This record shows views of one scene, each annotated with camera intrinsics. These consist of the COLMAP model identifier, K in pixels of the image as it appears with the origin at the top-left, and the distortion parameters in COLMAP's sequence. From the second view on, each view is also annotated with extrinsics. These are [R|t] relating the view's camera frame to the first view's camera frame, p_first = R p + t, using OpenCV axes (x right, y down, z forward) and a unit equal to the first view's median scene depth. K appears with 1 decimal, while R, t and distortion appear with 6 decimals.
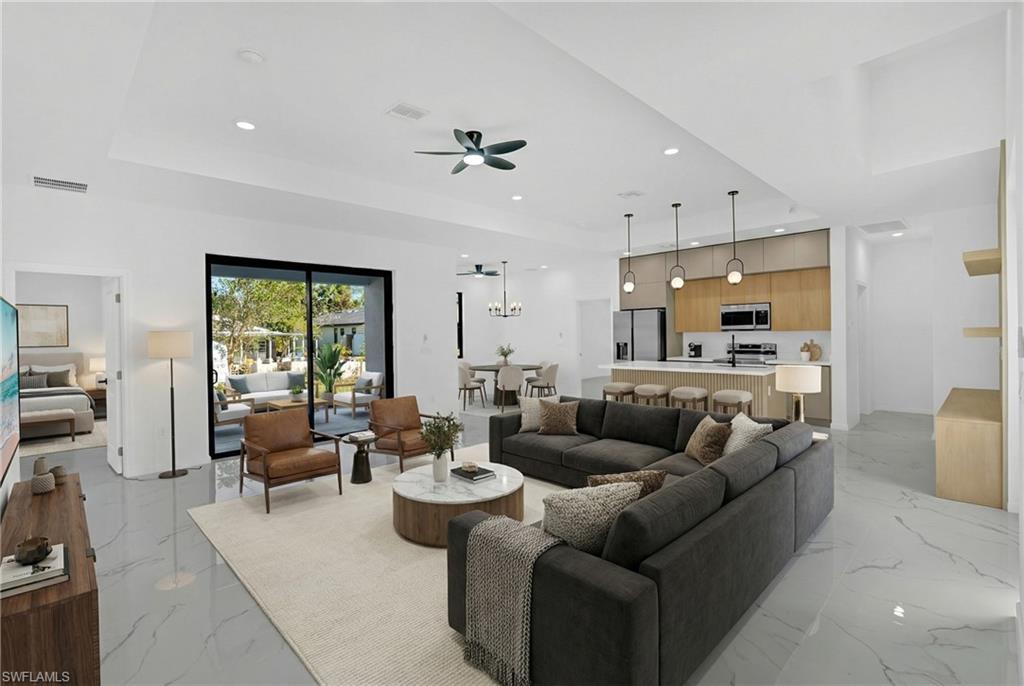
lens RADIAL K [[465.3, 0, 510.9], [0, 465.3, 340.2], [0, 0, 1]] dist [-0.004392, -0.000987]
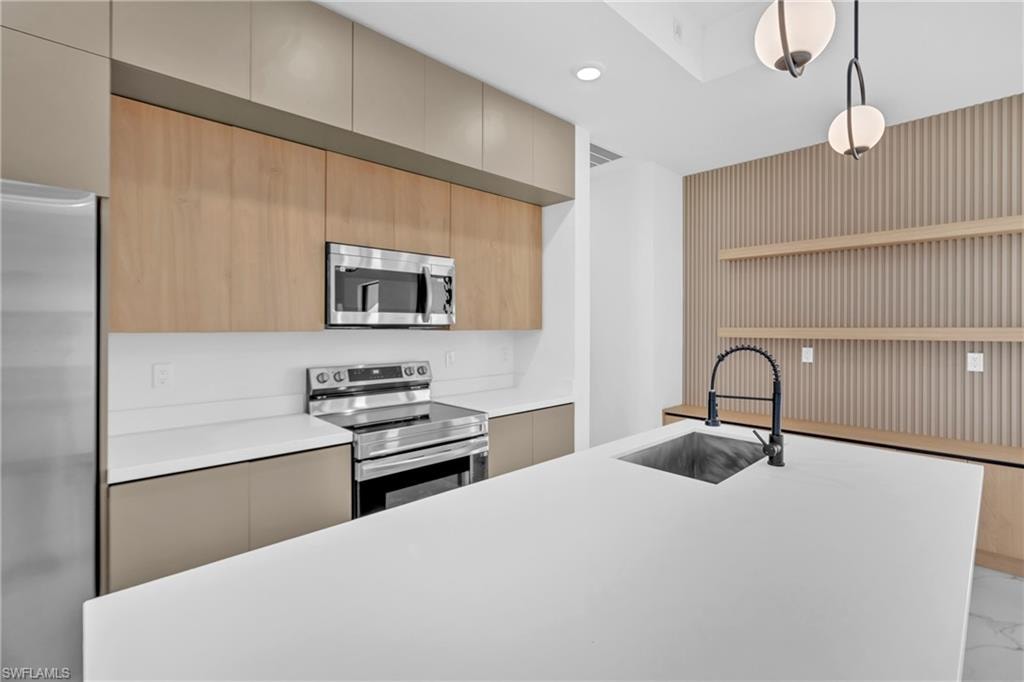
lens RADIAL K [[465.3, 0, 508.4], [0, 465.3, 333.2], [0, 0, 1]] dist [-0.004392, -0.000987]
pose [[0.016327, -0.004608, 0.999856, 0.159563], [0.005984, 0.999972, 0.004511, -0.017884], [-0.999849, 0.005909, 0.016354, 0.894772]]
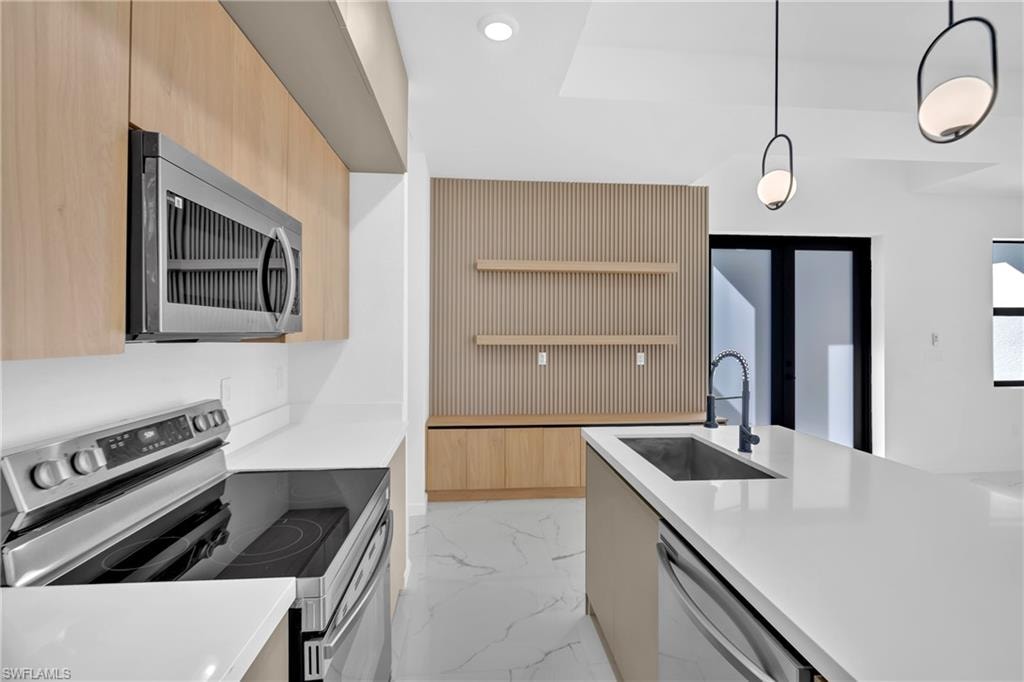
lens RADIAL K [[465.3, 0, 512.1], [0, 465.3, 334.2], [0, 0, 1]] dist [-0.004392, -0.000987]
pose [[-0.772567, 0.010662, 0.634843, 0.310155], [0.013665, 0.999907, -0.000164, -0.021260], [-0.634786, 0.008548, -0.772641, 1.047819]]
